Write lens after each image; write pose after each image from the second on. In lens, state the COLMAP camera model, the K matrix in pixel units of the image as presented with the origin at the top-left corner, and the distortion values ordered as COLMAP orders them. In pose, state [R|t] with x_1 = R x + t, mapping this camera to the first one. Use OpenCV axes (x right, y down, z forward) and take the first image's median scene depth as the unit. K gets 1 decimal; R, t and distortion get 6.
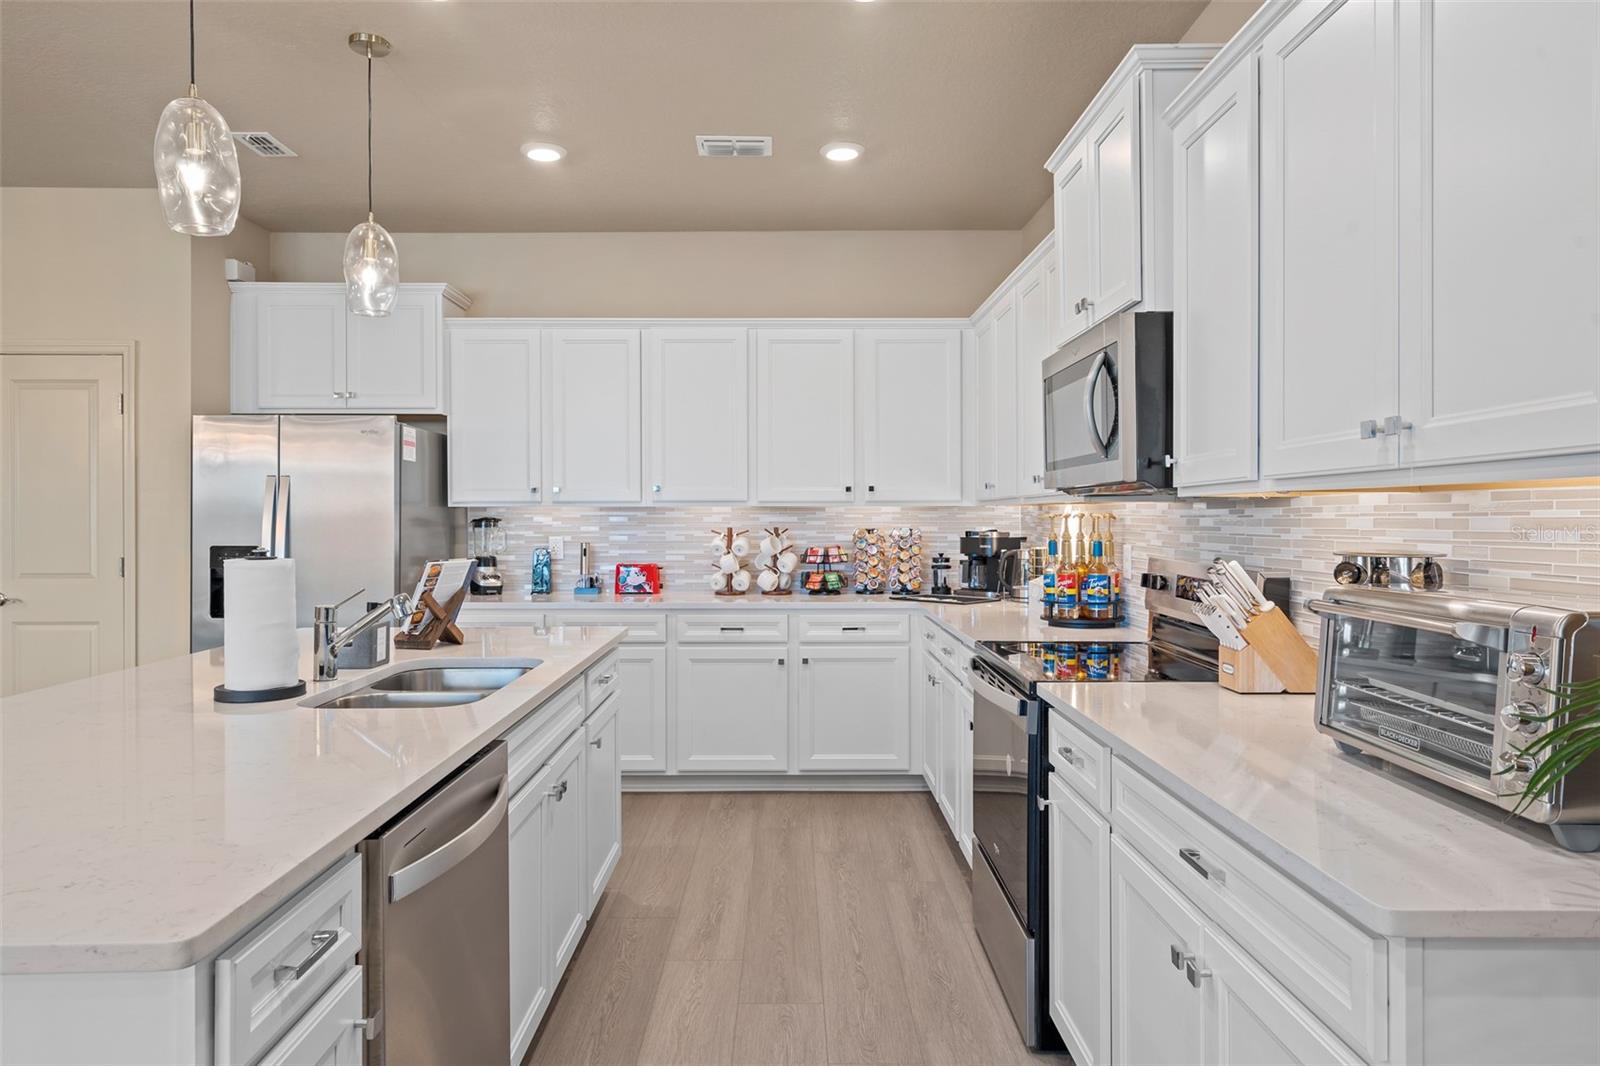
lens RADIAL K [[1001.8, 0, 796.8], [0, 1001.8, 522.3], [0, 0, 1]] dist [-0.000078, -0.000343]
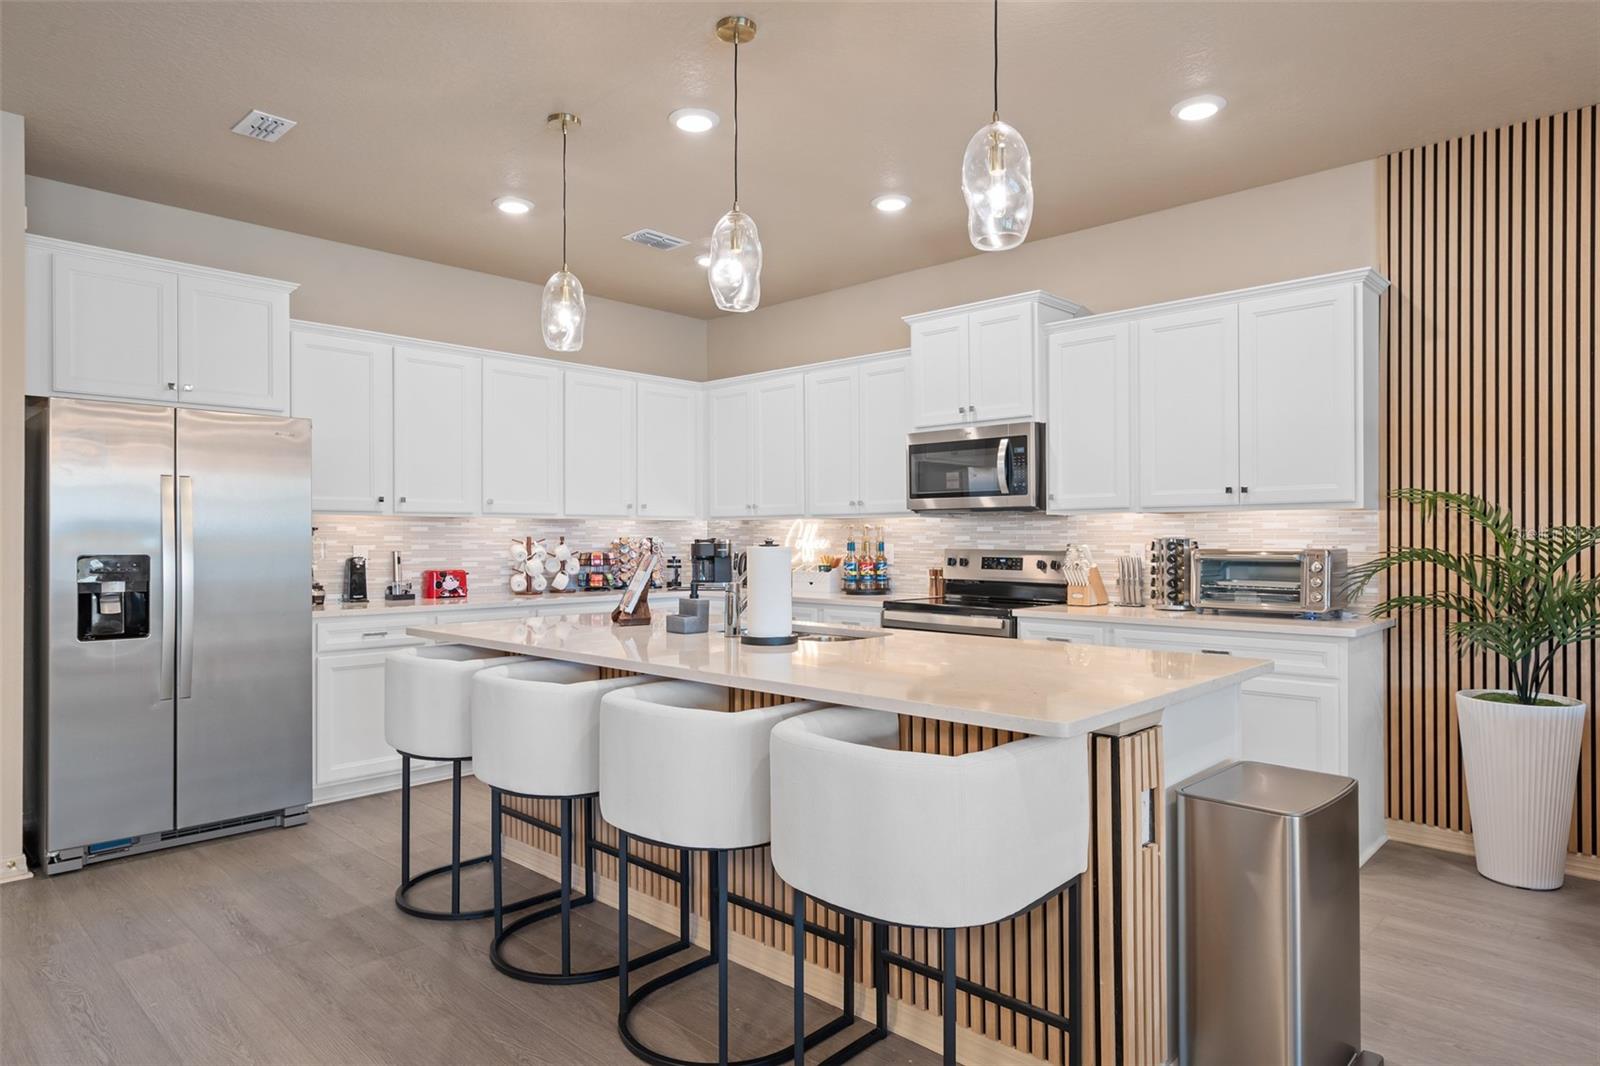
lens RADIAL K [[943.7, 0, 800.2], [0, 943.7, 534.6], [0, 0, 1]] dist [0.006949, -0.000353]
pose [[0.694944, 0.001929, 0.719062, -0.637069], [0.005383, 0.999954, -0.007885, 0.013118], [-0.719044, 0.009350, 0.694902, 0.014632]]
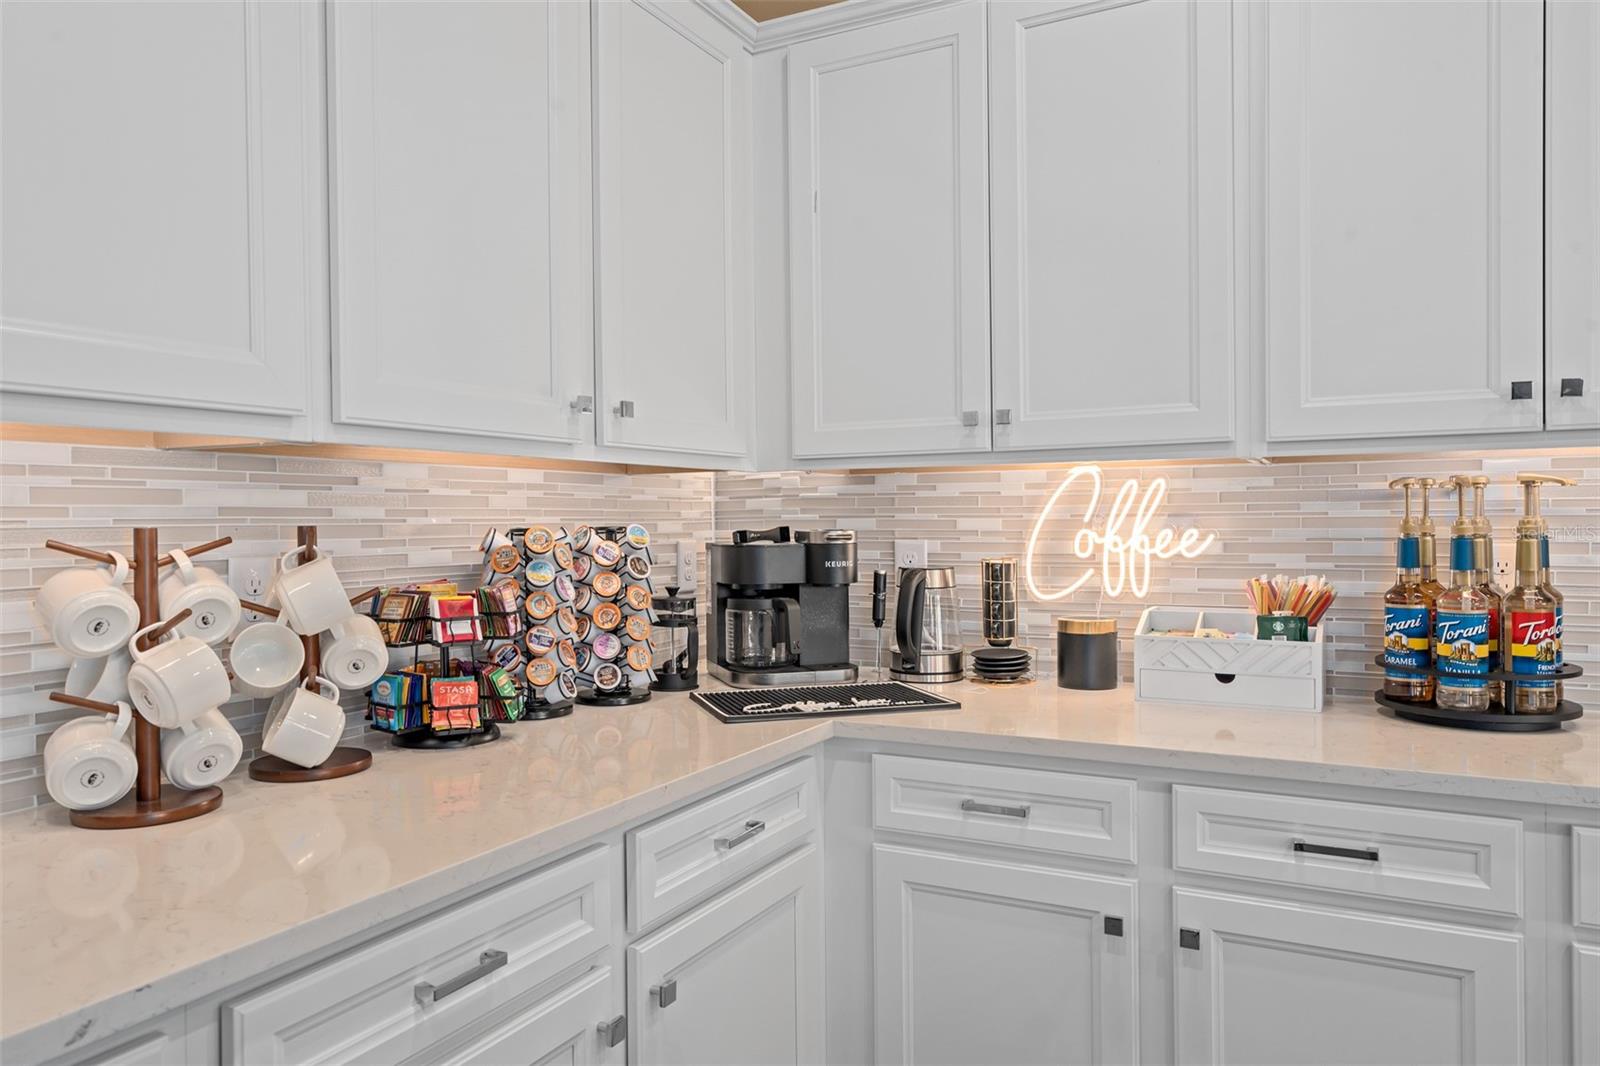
lens RADIAL K [[1093.8, 0, 794.3], [0, 1093.8, 530.8], [0, 0, 1]] dist [0.007300, 0.006265]
pose [[0.477985, -0.012790, 0.878275, -0.220845], [0.014134, 0.999877, 0.006868, 0.006128], [-0.878254, 0.009130, 0.478107, 0.746419]]
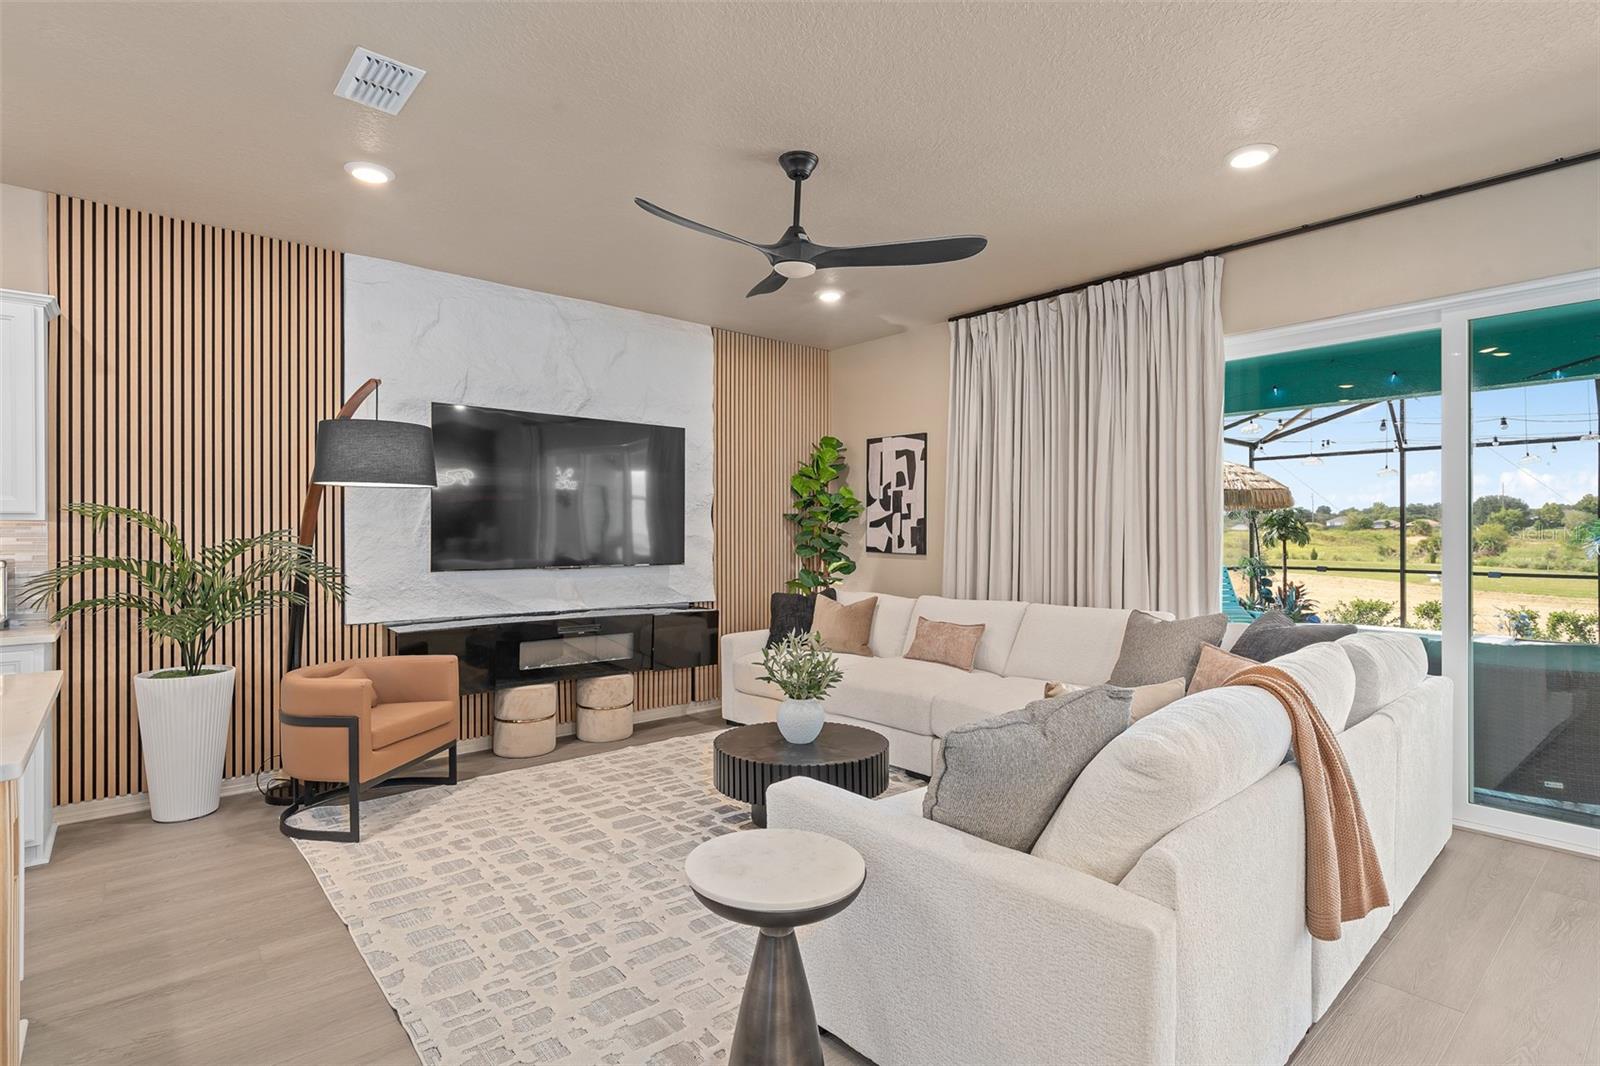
lens RADIAL K [[793.3, 0, 788.9], [0, 793.3, 527.2], [0, 0, 1]] dist [0.004294, 0.000685]
pose [[-0.635191, 0.008648, 0.772307, -0.704209], [0.009108, 0.999952, -0.003706, 0.002885], [-0.772301, 0.004680, -0.635239, 0.154944]]
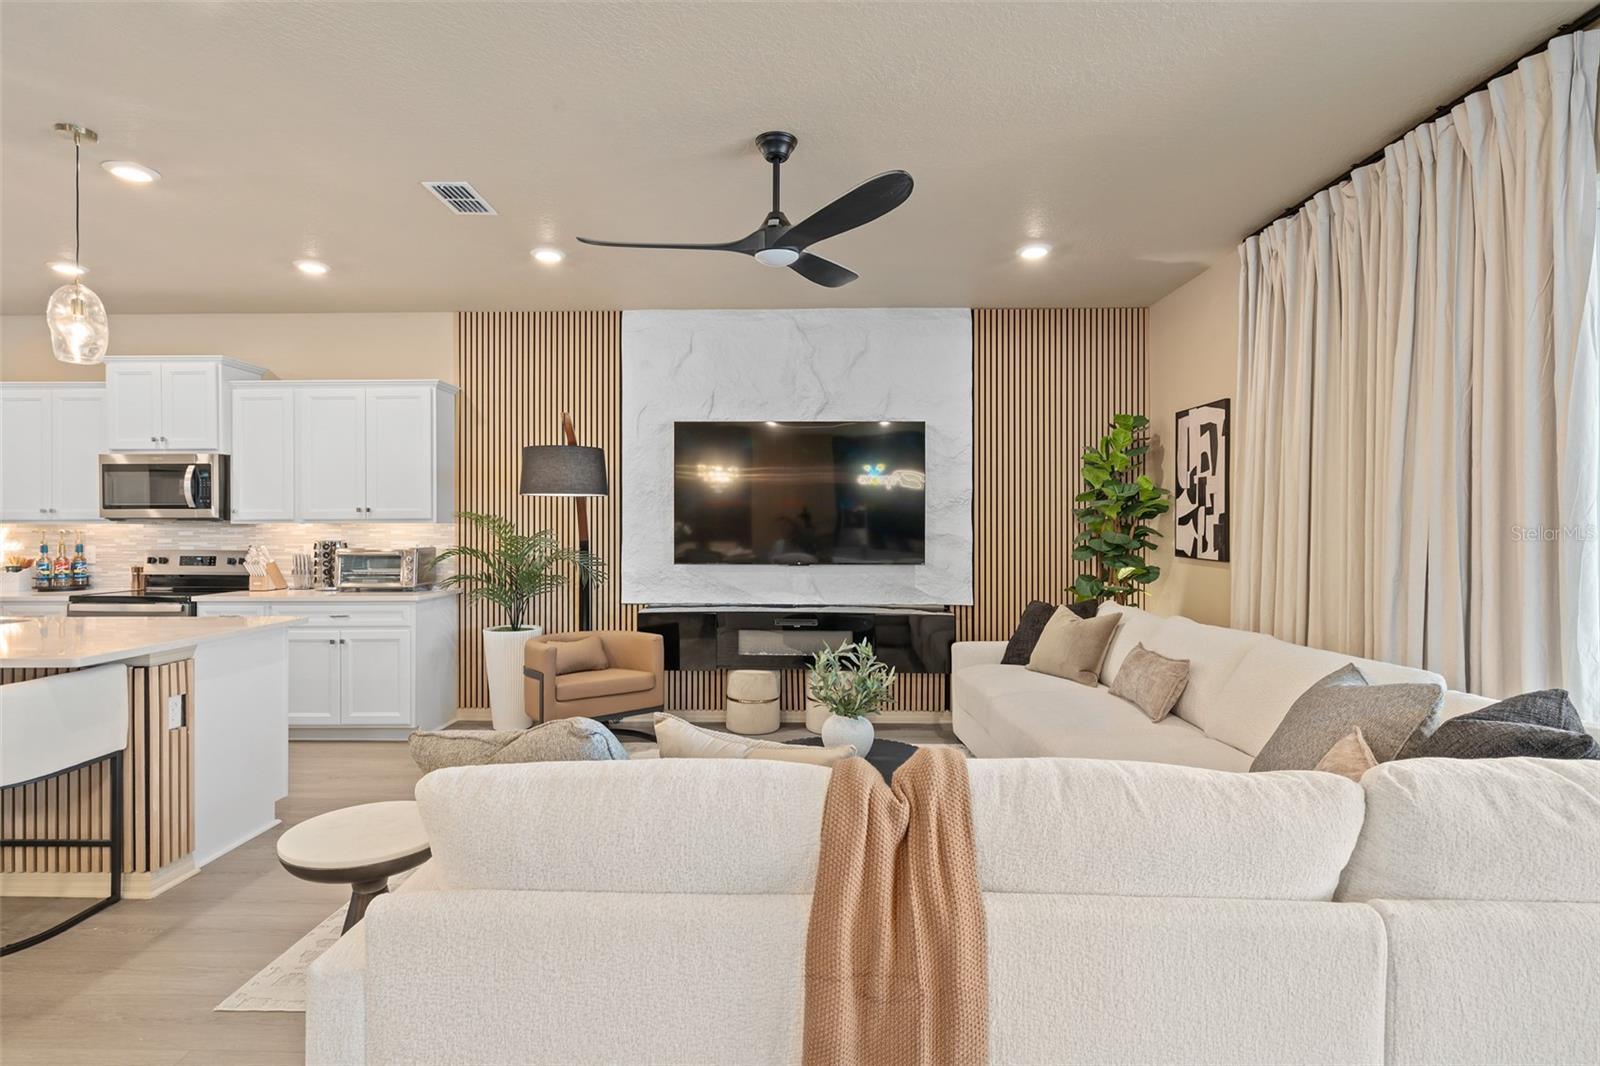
lens RADIAL K [[793.3, 0, 795.3], [0, 793.3, 523.3], [0, 0, 1]] dist [0.004294, 0.000685]
pose [[0.036110, 0.005857, 0.999331, -0.814947], [0.008191, 0.999947, -0.006157, -0.000168], [-0.999314, 0.008408, 0.036060, -0.287083]]
